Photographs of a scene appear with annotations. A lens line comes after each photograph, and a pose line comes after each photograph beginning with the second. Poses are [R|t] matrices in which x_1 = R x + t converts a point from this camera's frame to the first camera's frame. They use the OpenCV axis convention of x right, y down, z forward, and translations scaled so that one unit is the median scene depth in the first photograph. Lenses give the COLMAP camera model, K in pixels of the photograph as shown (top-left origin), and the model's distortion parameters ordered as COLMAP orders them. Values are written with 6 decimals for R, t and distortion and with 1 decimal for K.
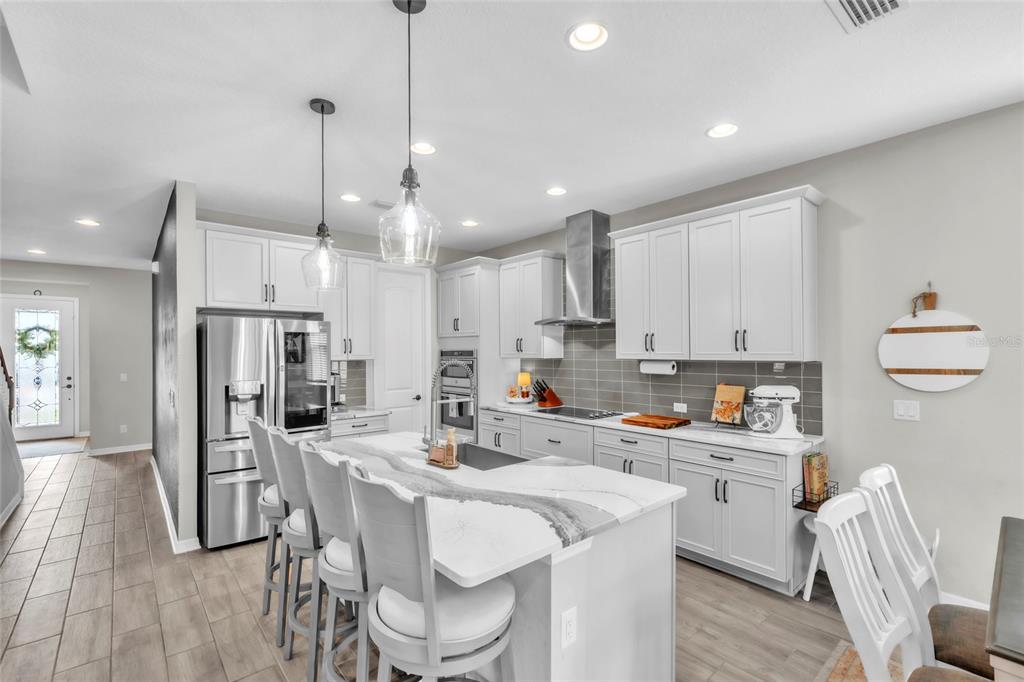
lens RADIAL K [[452.2, 0, 510.7], [0, 452.2, 349.0], [0, 0, 1]] dist [-0.001245, -0.000345]
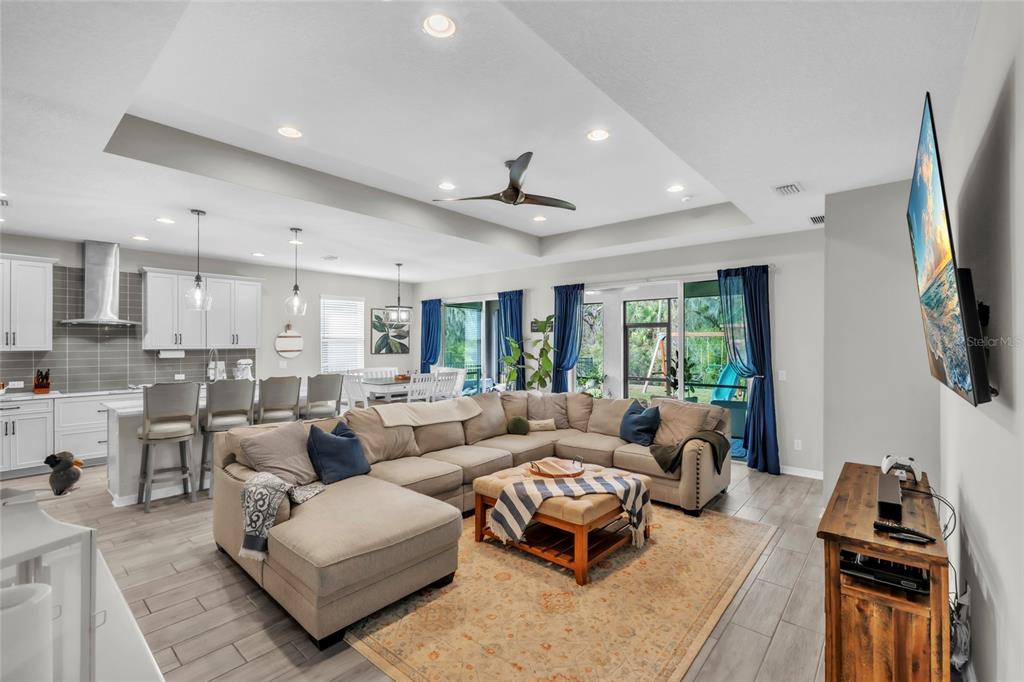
lens RADIAL K [[448.0, 0, 512.0], [0, 448.0, 341.0], [0, 0, 1]] dist [-0.001816, 0.000319]
pose [[-0.140516, 0.011121, 0.990016, -1.513973], [0.003007, 0.999937, -0.010806, 0.014242], [-0.990074, 0.001459, -0.140540, -0.019083]]
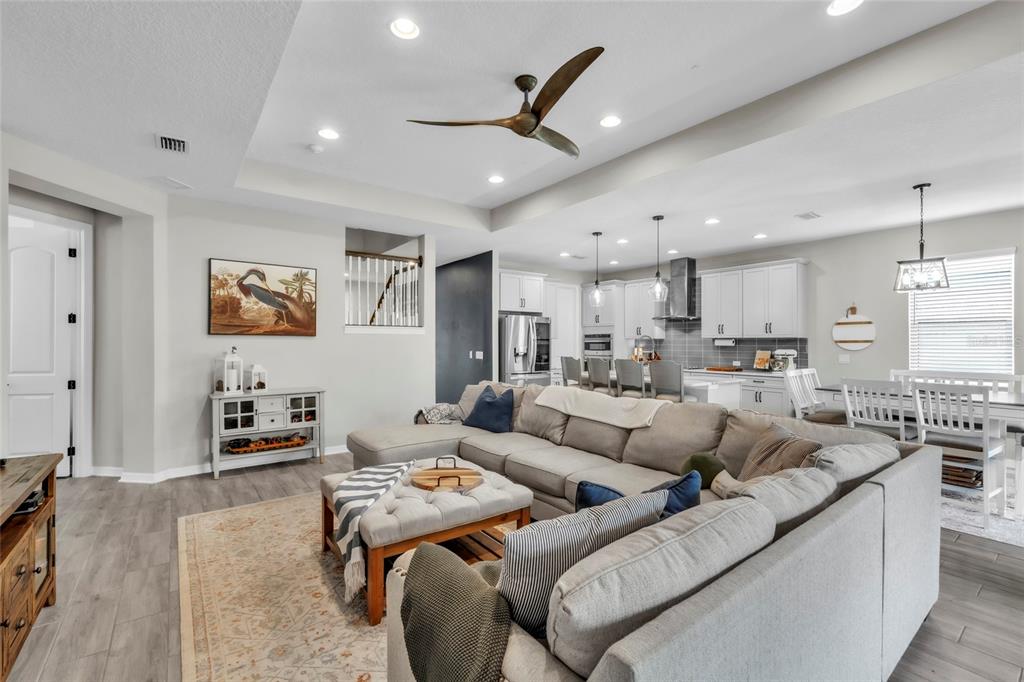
lens RADIAL K [[448.0, 0, 512.0], [0, 448.0, 341.0], [0, 0, 1]] dist [-0.001816, 0.000319]
pose [[0.997464, 0.008970, -0.070611, -0.442605], [-0.009030, 0.999959, -0.000523, 0.044713], [0.070603, 0.001160, 0.997504, -0.963135]]
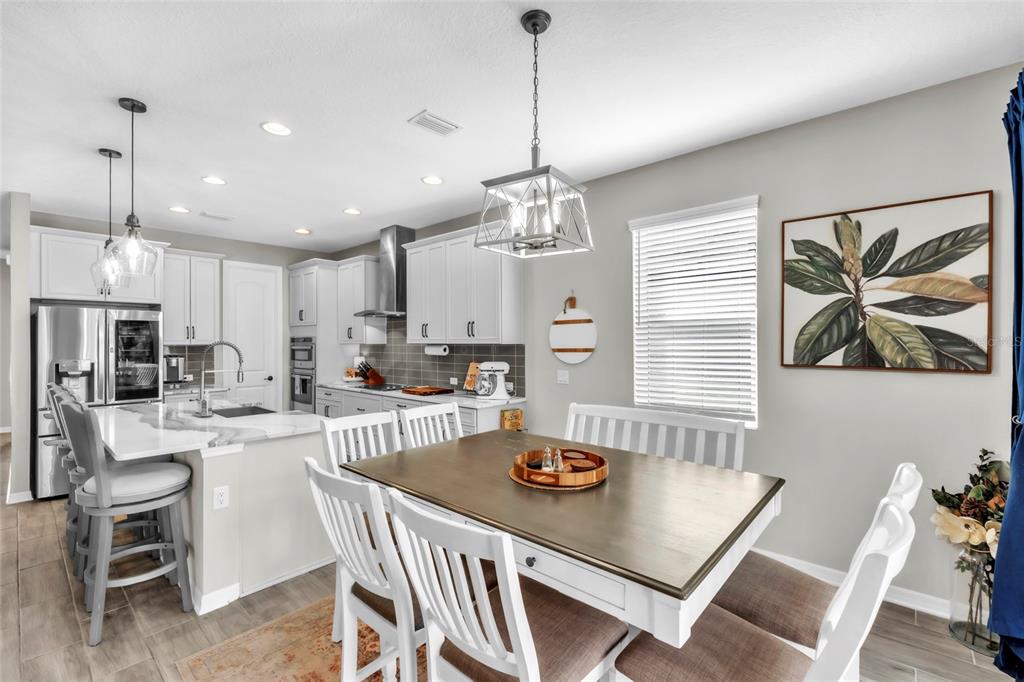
lens RADIAL K [[448.0, 0, 512.0], [0, 448.0, 341.0], [0, 0, 1]] dist [-0.001816, 0.000319]
pose [[0.992534, 0.003929, 0.121909, 0.386988], [-0.003923, 0.999992, -0.000284, 0.014428], [-0.121909, -0.000196, 0.992541, -0.298834]]
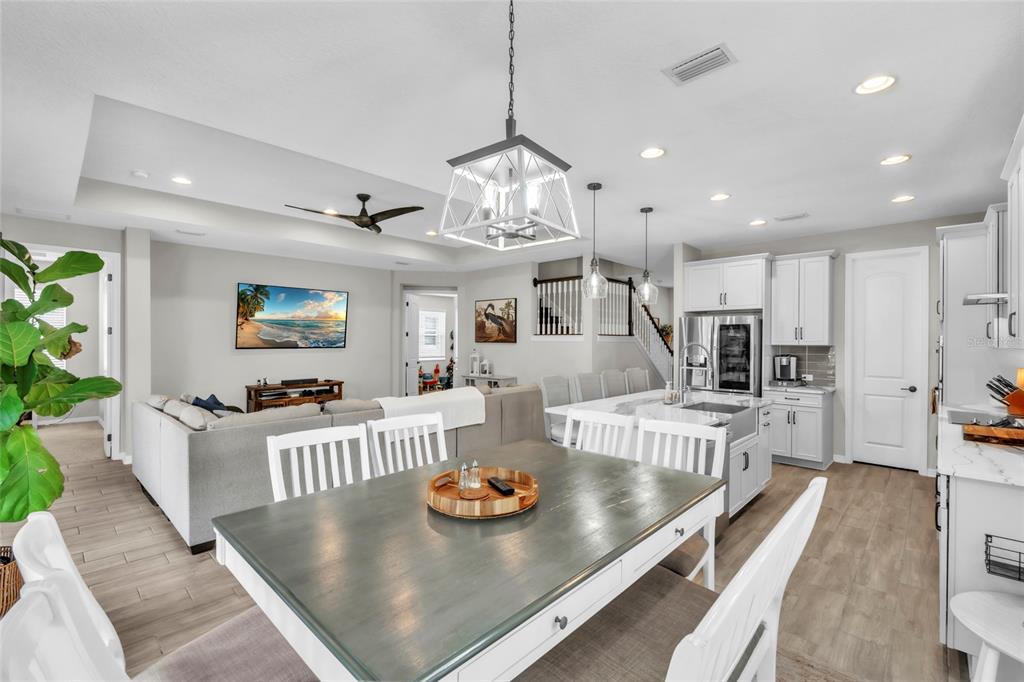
lens RADIAL K [[453.3, 0, 510.1], [0, 453.3, 341.1], [0, 0, 1]] dist [0.000410, -0.000170]
pose [[0.088274, 0.010907, -0.996037, 0.928192], [-0.002755, 0.999939, 0.010705, 0.003583], [0.996092, 0.001799, 0.088299, 0.154398]]
